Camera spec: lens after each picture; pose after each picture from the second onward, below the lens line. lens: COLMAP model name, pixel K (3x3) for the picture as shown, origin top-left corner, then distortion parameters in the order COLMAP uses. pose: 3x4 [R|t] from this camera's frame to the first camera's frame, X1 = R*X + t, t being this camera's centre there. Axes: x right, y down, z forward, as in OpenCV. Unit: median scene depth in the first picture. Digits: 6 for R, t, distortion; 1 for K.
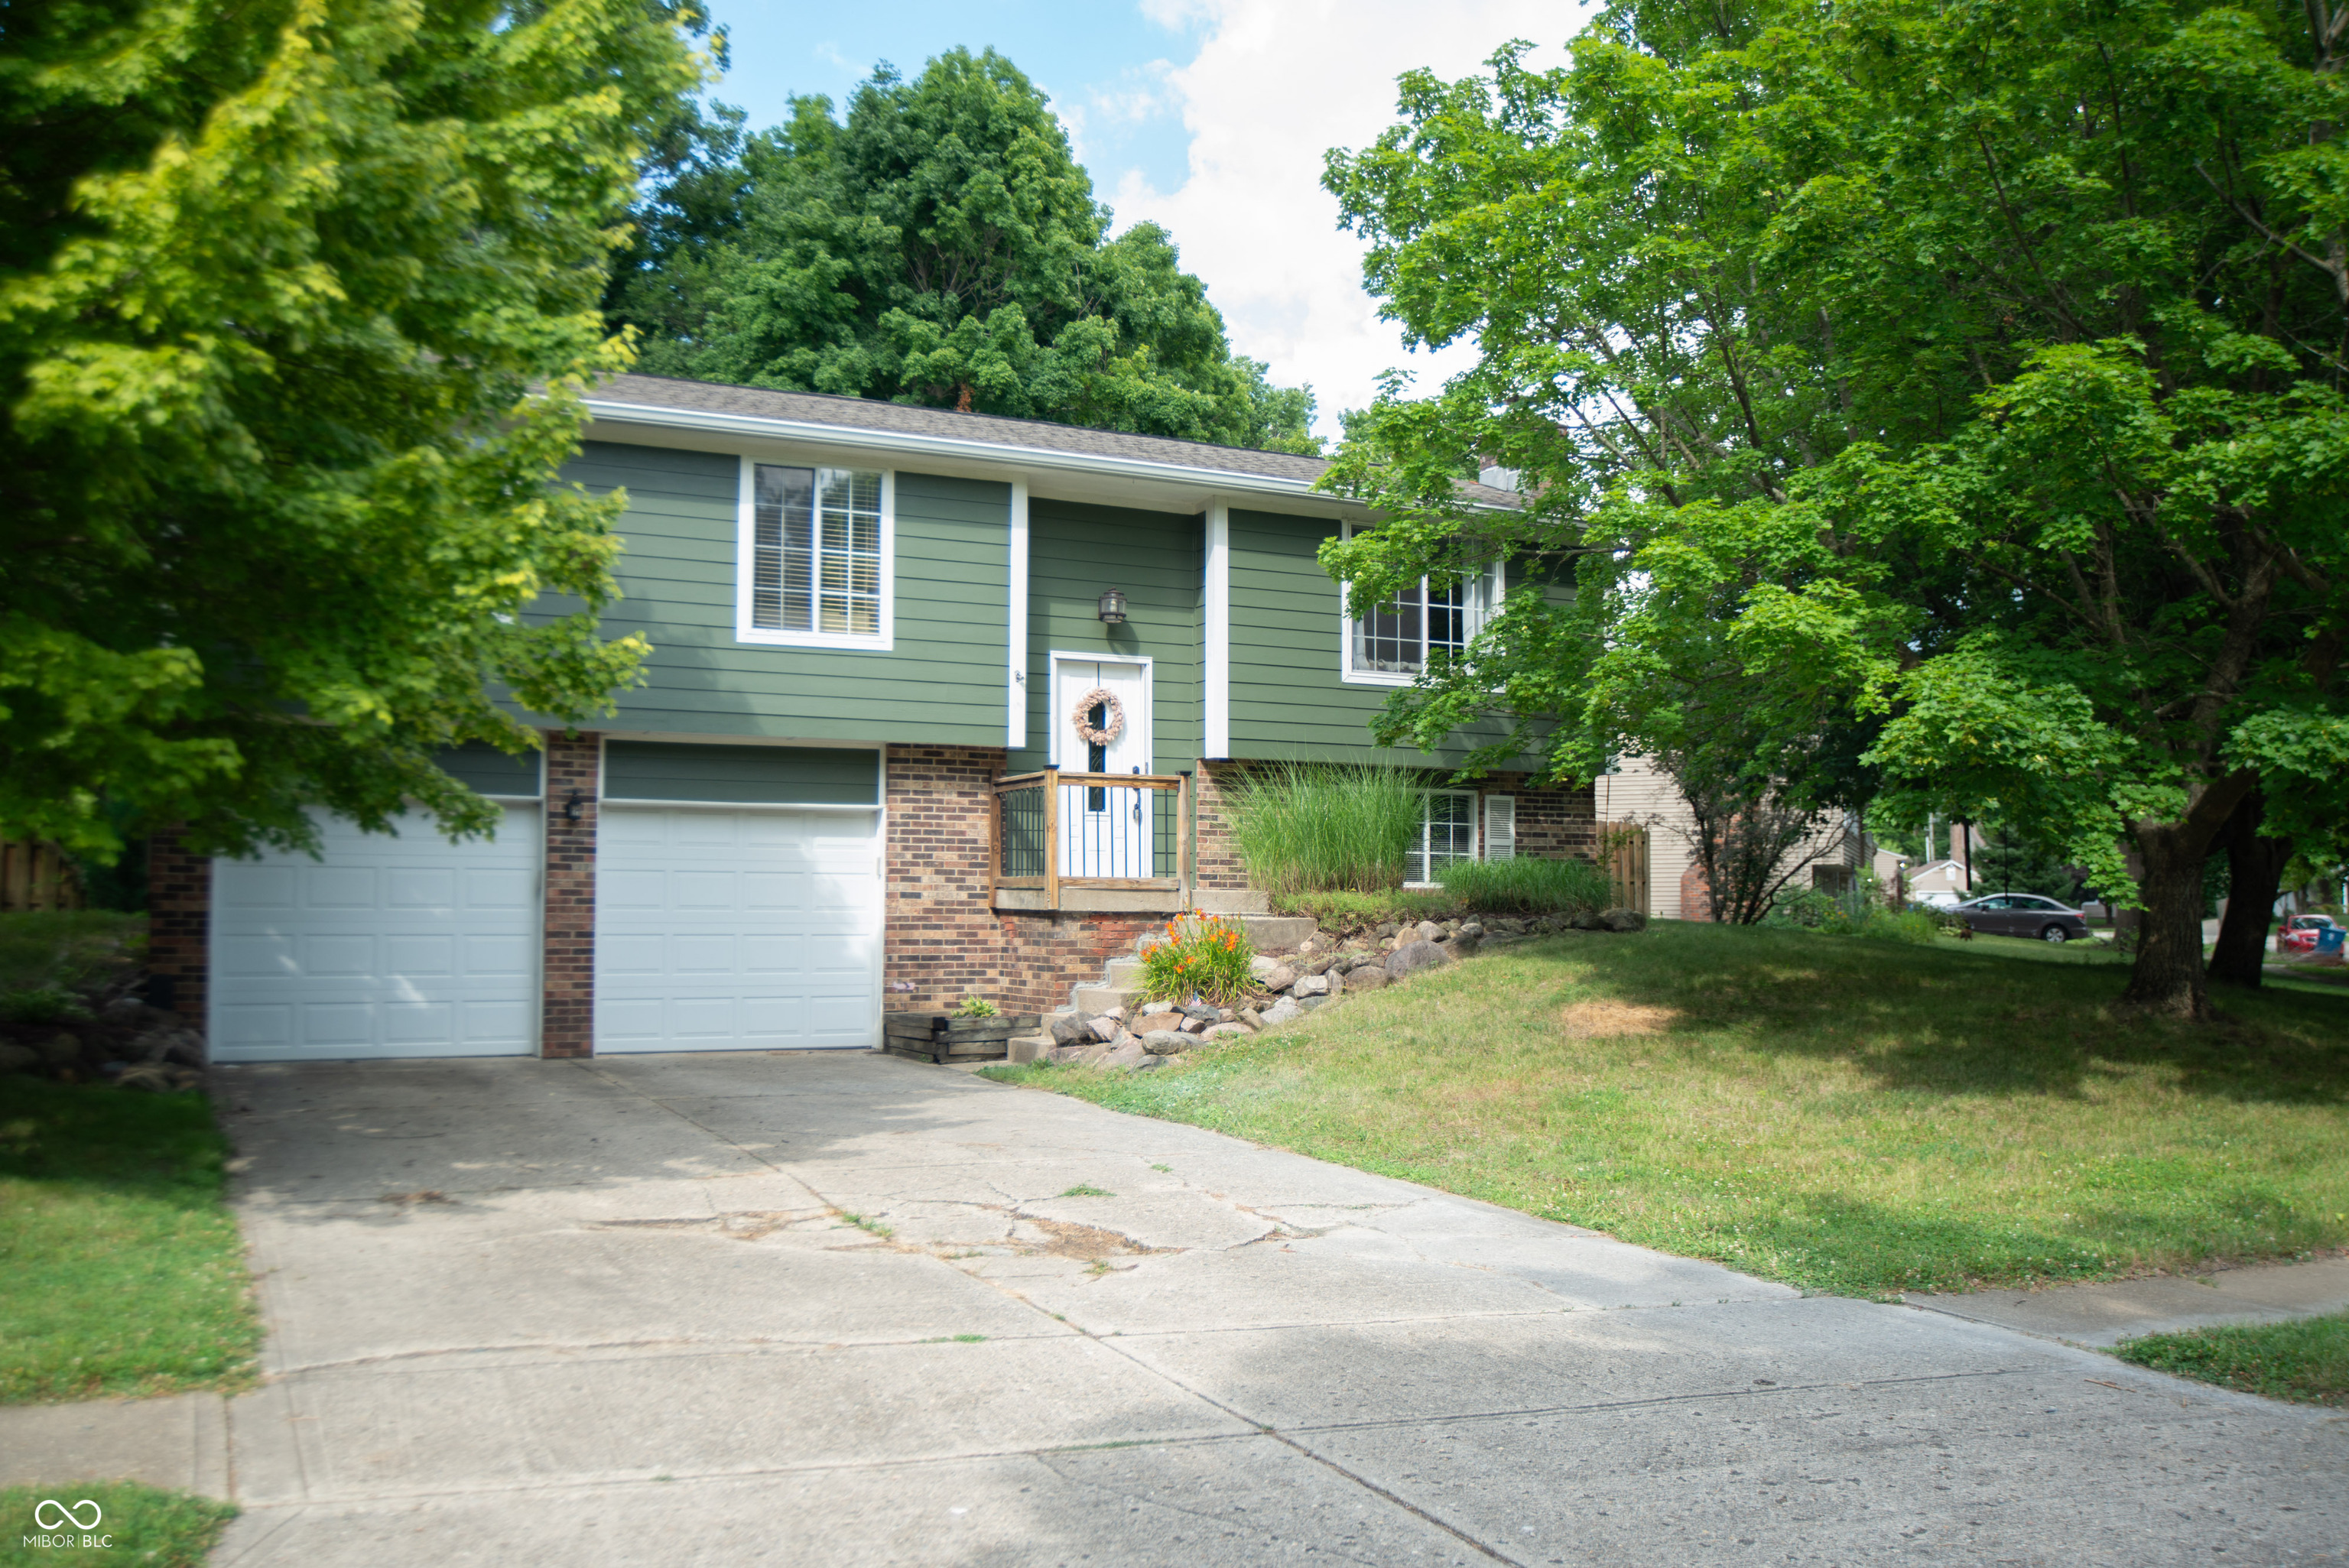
lens RADIAL K [[2002.5, 0, 1170.1], [0, 2002.5, 798.2], [0, 0, 1]] dist [-0.005121, -0.002102]
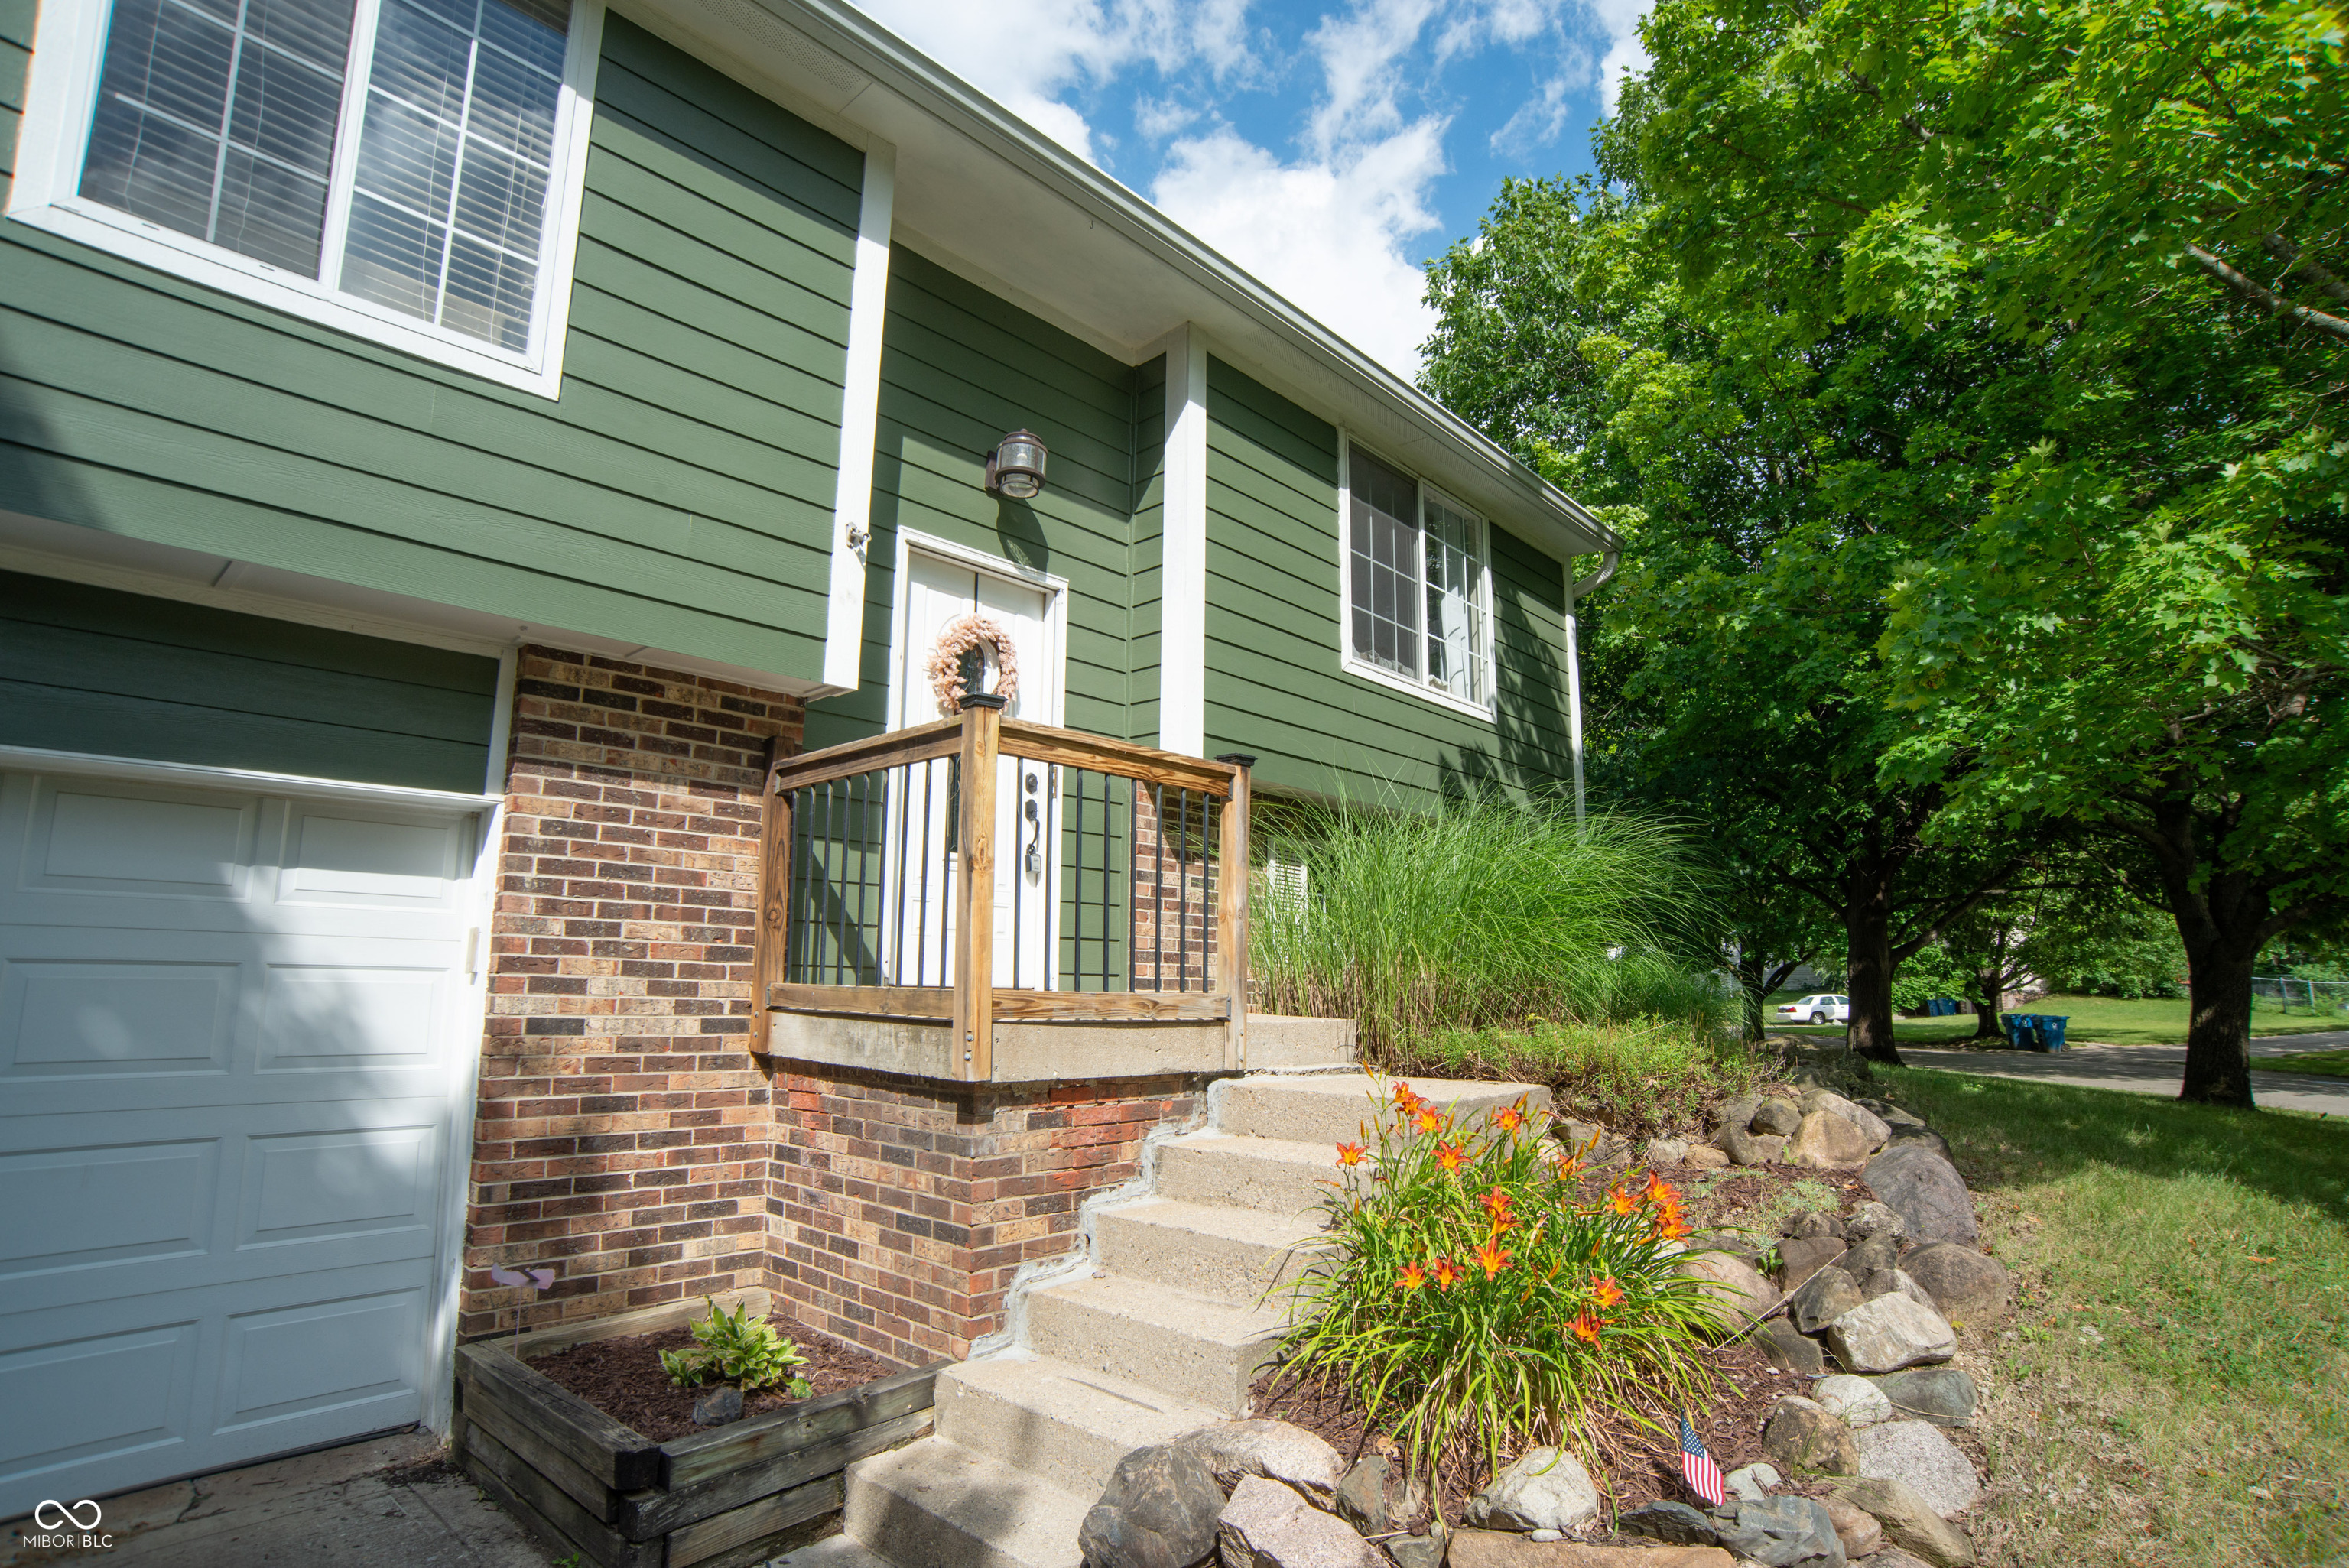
lens RADIAL K [[1206.1, 0, 1200.1], [0, 1206.1, 811.0], [0, 0, 1]] dist [-0.099930, 0.048358]
pose [[0.931674, 0.059499, 0.358391, -0.096759], [-0.028088, 0.995342, -0.092224, 0.023914], [-0.362209, 0.075856, 0.929005, 0.737067]]
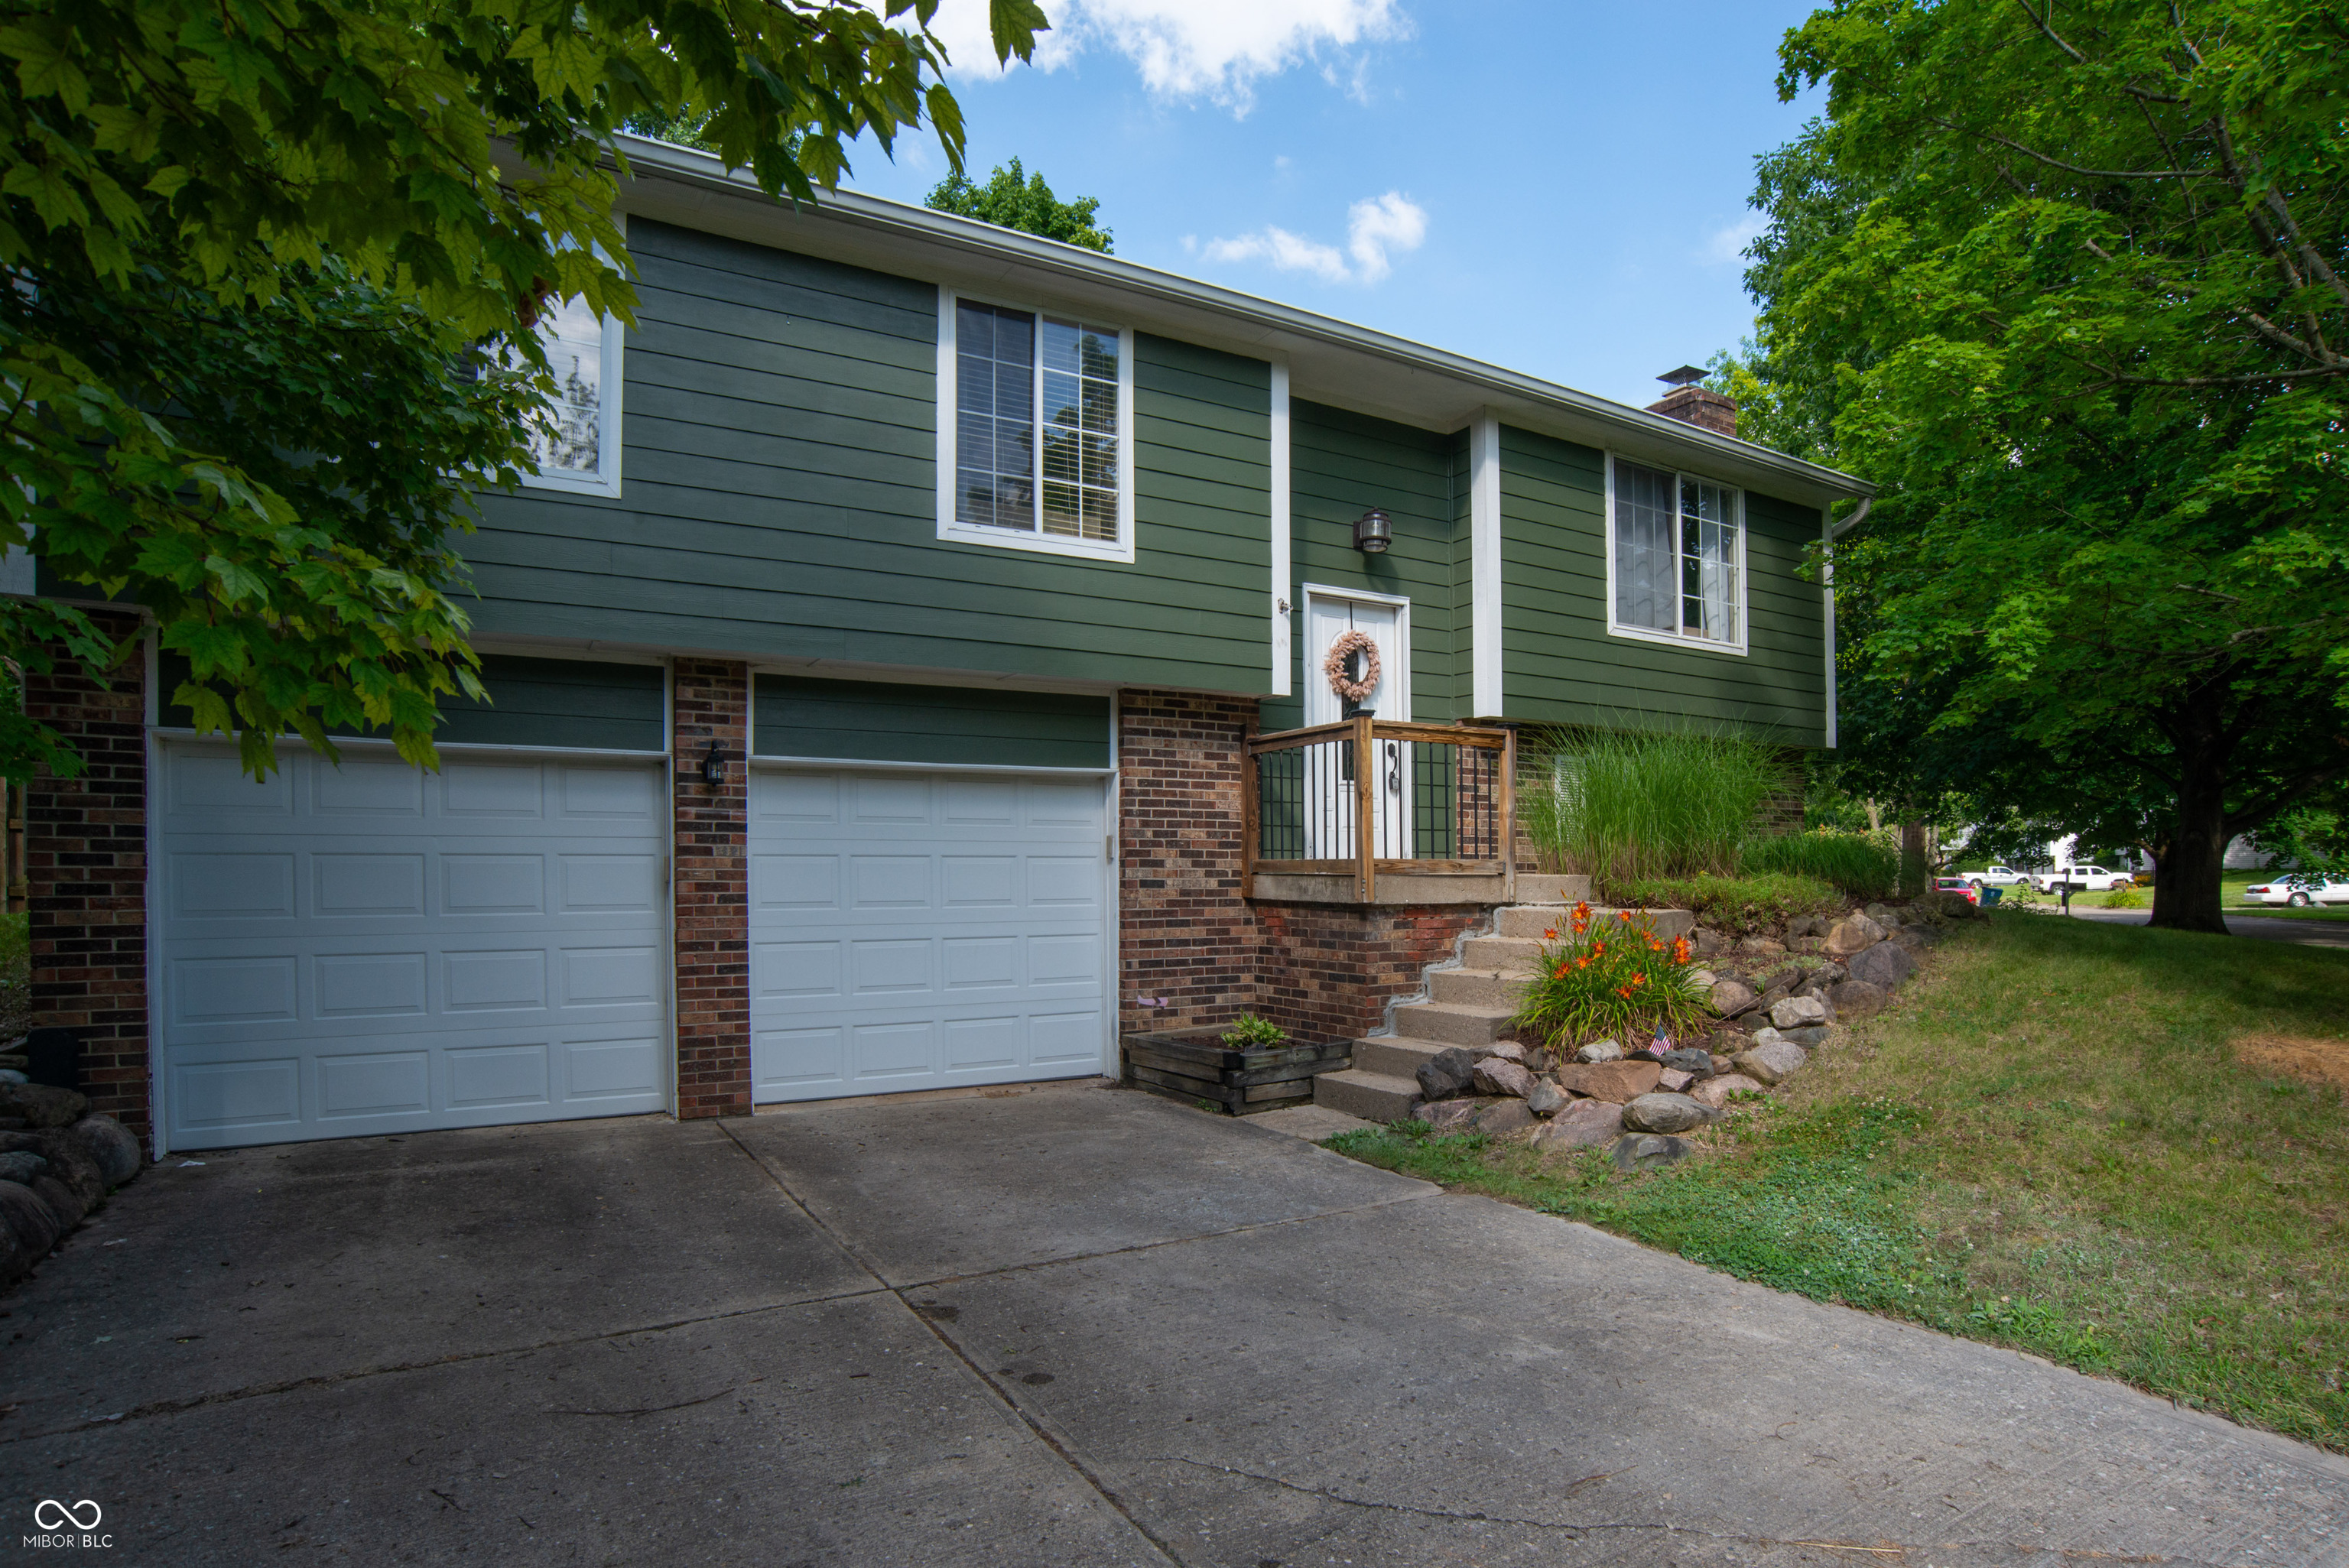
lens RADIAL K [[1308.8, 0, 1217.4], [0, 1308.8, 893.3], [0, 0, 1]] dist [-0.058930, 0.013878]
pose [[0.995639, -0.009249, 0.092831, -0.152325], [0.002767, 0.997563, 0.069716, 0.016551], [-0.093250, -0.069155, 0.993238, 0.489243]]
